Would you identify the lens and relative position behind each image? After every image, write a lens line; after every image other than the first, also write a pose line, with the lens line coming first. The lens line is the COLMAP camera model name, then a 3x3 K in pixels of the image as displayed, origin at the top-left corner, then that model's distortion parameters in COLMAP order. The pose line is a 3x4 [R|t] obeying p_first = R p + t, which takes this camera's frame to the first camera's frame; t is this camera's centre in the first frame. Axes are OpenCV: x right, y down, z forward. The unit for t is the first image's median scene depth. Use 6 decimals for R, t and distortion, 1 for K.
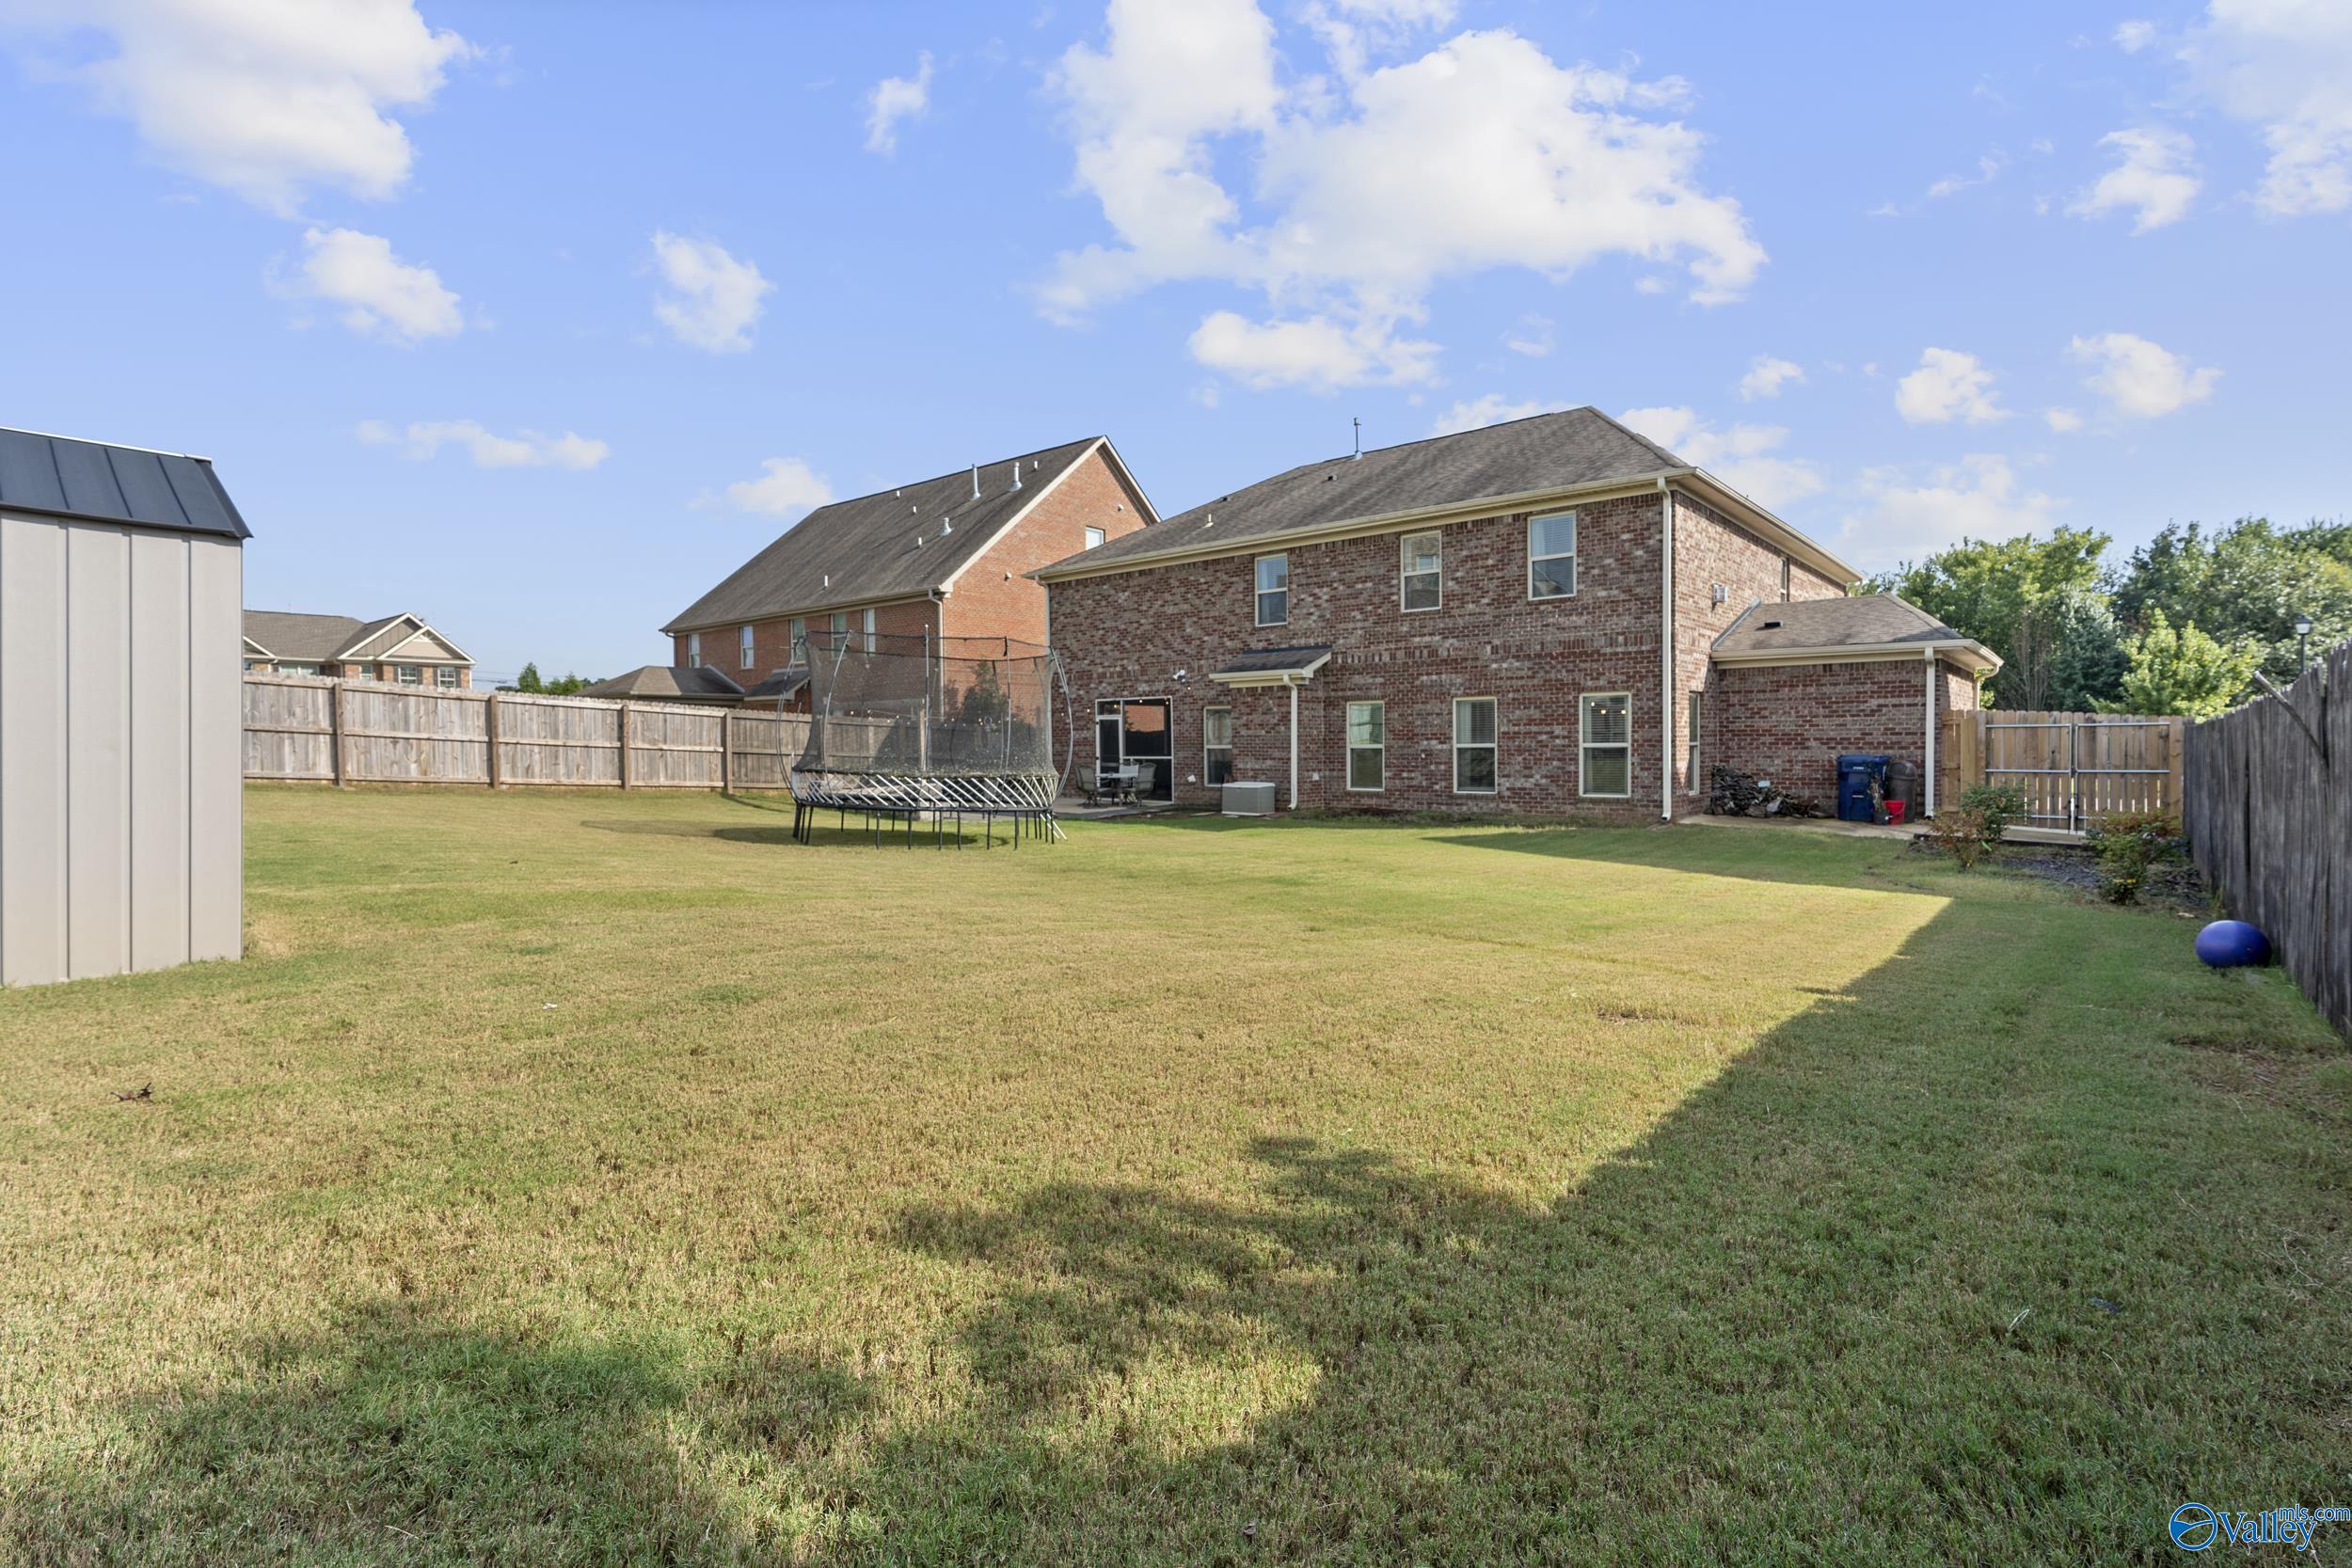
lens RADIAL K [[1071.8, 0, 1171.7], [0, 1071.8, 773.1], [0, 0, 1]] dist [0.000571, 0.000053]
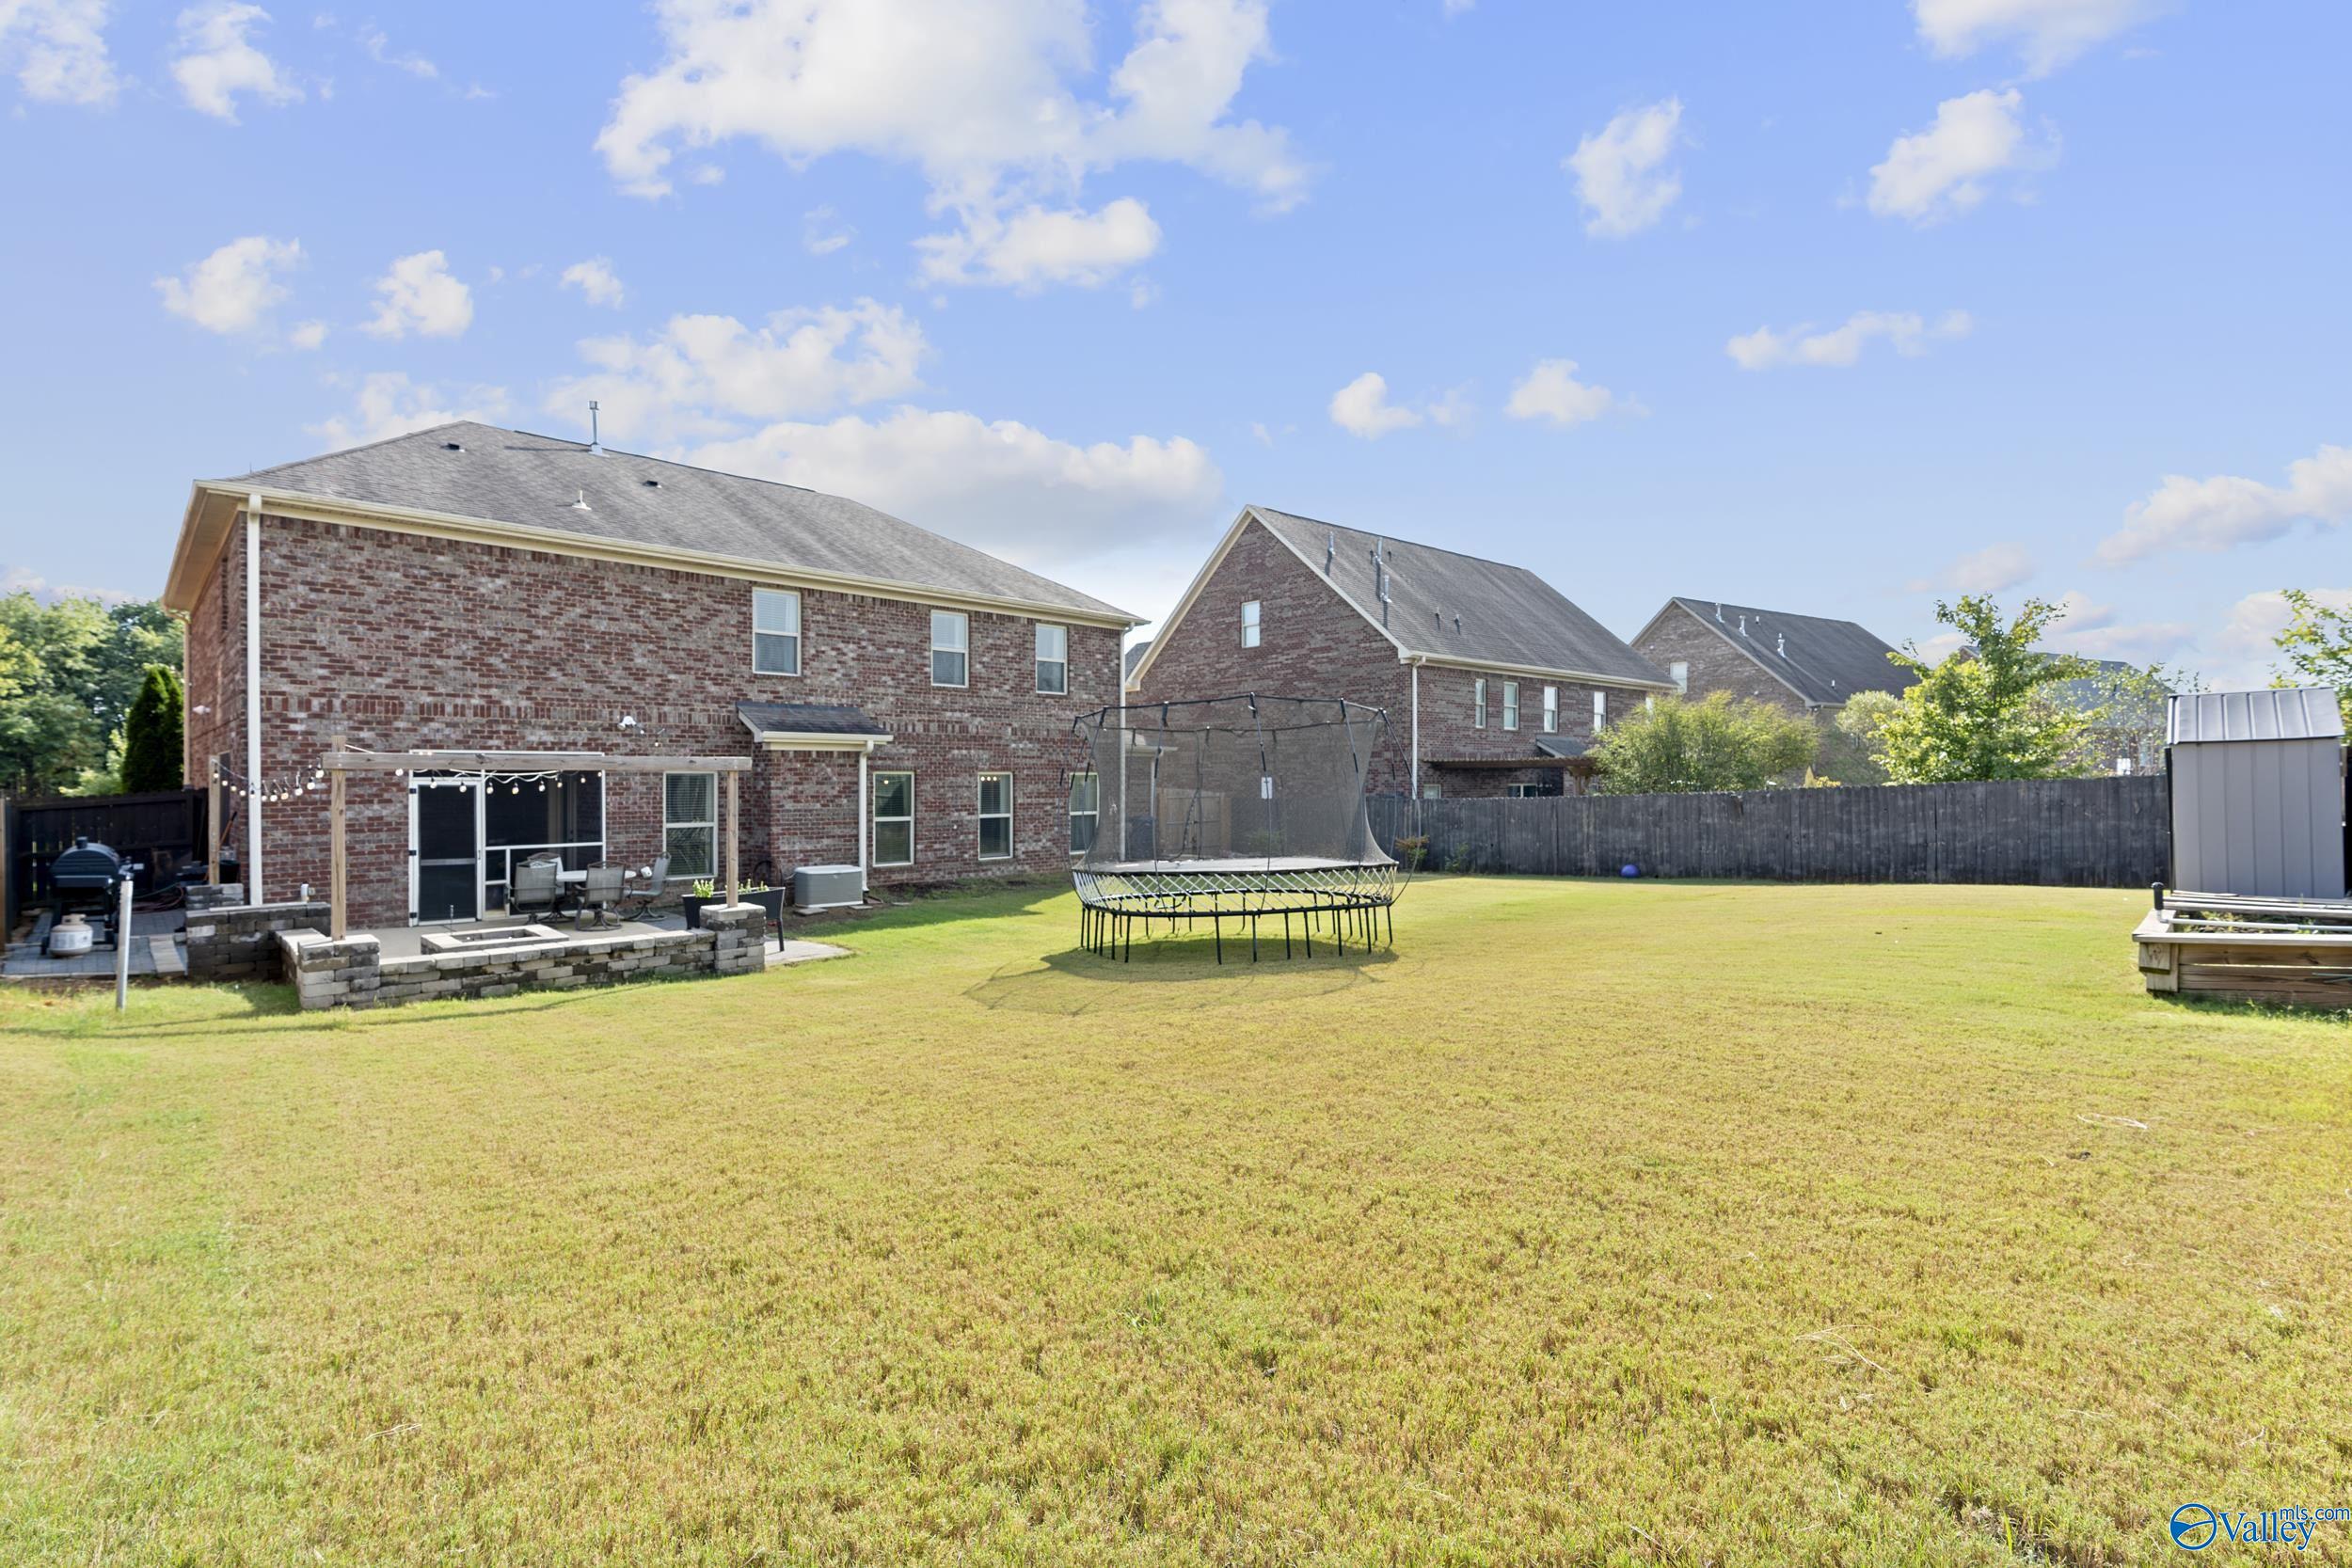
lens RADIAL K [[1071.8, 0, 1168.8], [0, 1071.8, 777.9], [0, 0, 1]] dist [0.000571, 0.000053]
pose [[0.076633, 0.000764, 0.997059, -0.760583], [0.019200, 0.999813, -0.002241, -0.055407], [-0.996874, 0.019316, 0.076604, 0.692168]]
